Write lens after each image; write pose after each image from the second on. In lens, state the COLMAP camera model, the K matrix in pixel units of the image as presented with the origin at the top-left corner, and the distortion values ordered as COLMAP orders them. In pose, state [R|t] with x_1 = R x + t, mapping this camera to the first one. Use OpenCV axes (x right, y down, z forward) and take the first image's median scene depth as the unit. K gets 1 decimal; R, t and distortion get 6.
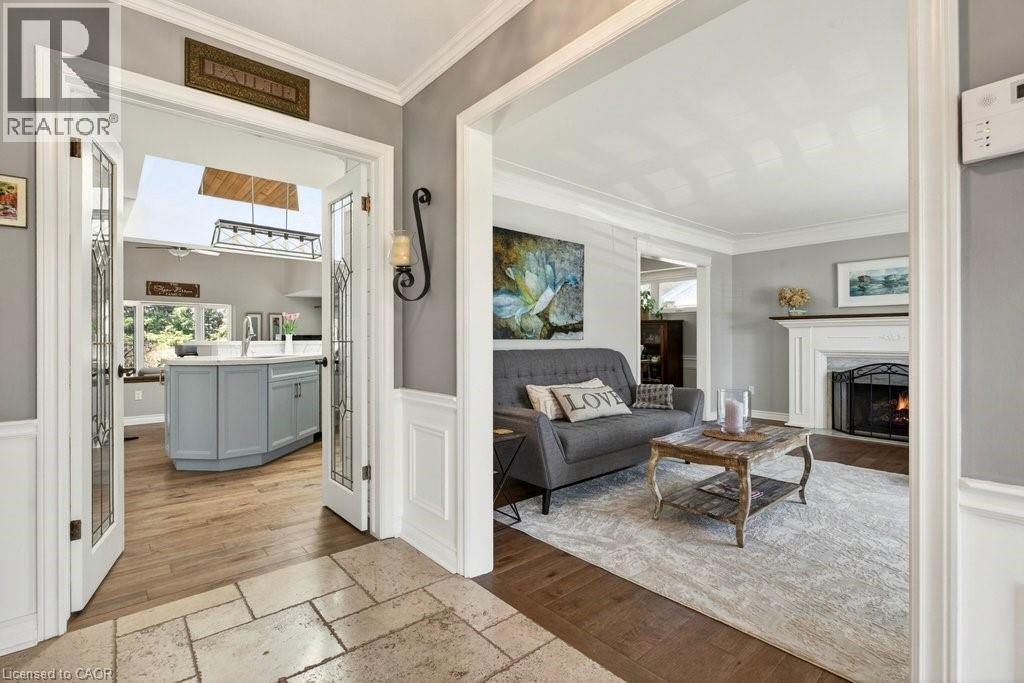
lens RADIAL K [[470.5, 0, 510.0], [0, 470.5, 337.9], [0, 0, 1]] dist [-0.011073, -0.000321]
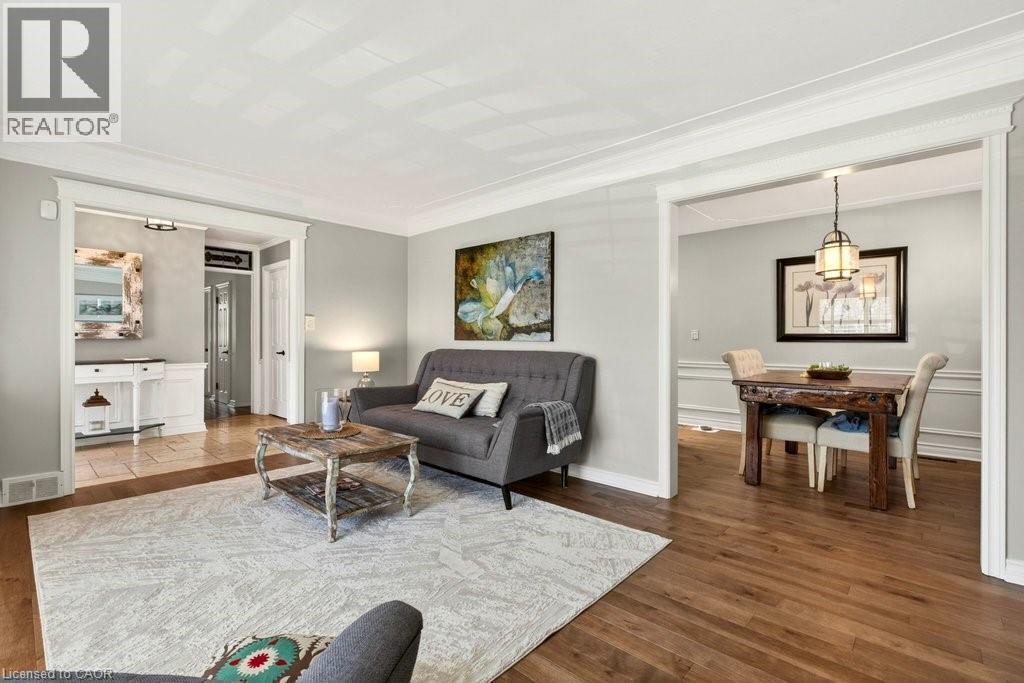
lens RADIAL K [[464.8, 0, 513.5], [0, 464.8, 348.5], [0, 0, 1]] dist [-0.001210, -0.000009]
pose [[0.125932, 0.019133, -0.991854, 1.065432], [0.002161, 0.999806, 0.019561, 0.000514], [0.992036, -0.004607, 0.125867, 0.876269]]
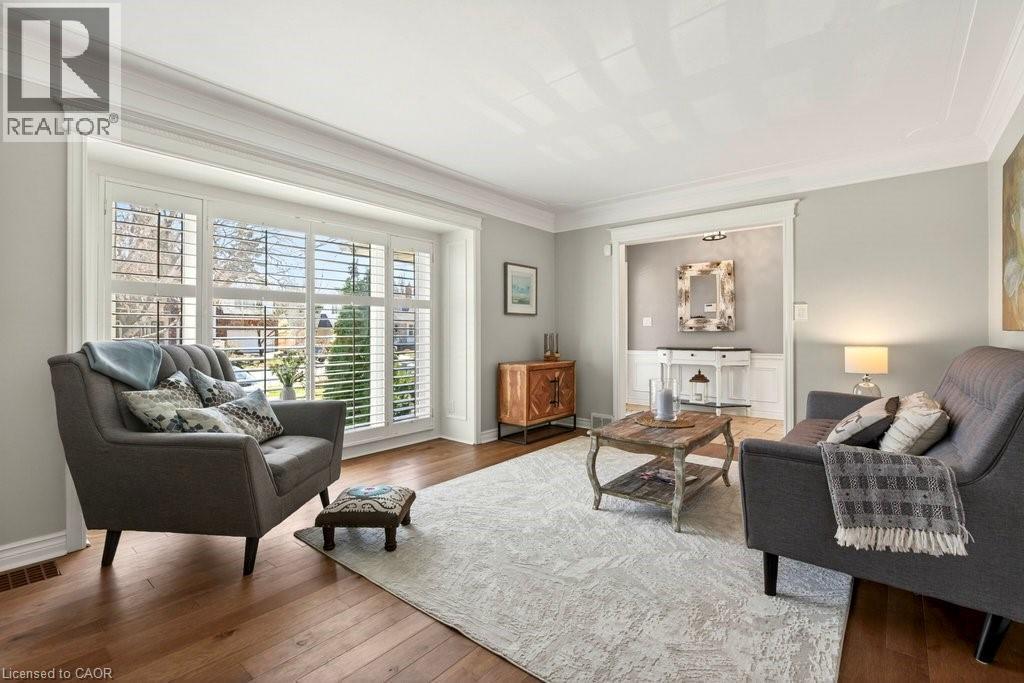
lens RADIAL K [[470.5, 0, 510.0], [0, 470.5, 337.9], [0, 0, 1]] dist [-0.011073, -0.000321]
pose [[-0.984936, 0.003641, -0.172882, 0.698225], [0.002286, 0.999965, 0.008035, 0.004912], [0.172905, 0.007519, -0.984910, 1.356575]]
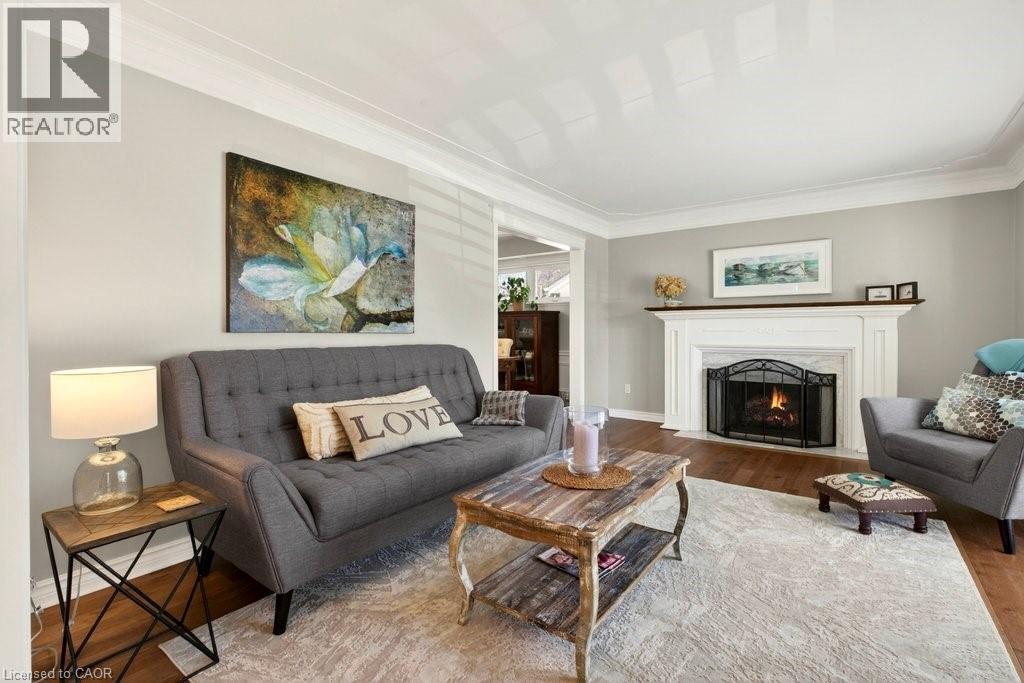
lens RADIAL K [[468.5, 0, 521.9], [0, 468.5, 335.8], [0, 0, 1]] dist [-0.003135, -0.000405]
pose [[0.972470, -0.000508, 0.233028, 0.159104], [-0.001855, 0.999949, 0.009921, 0.000430], [-0.233021, -0.010081, 0.972420, 0.253077]]
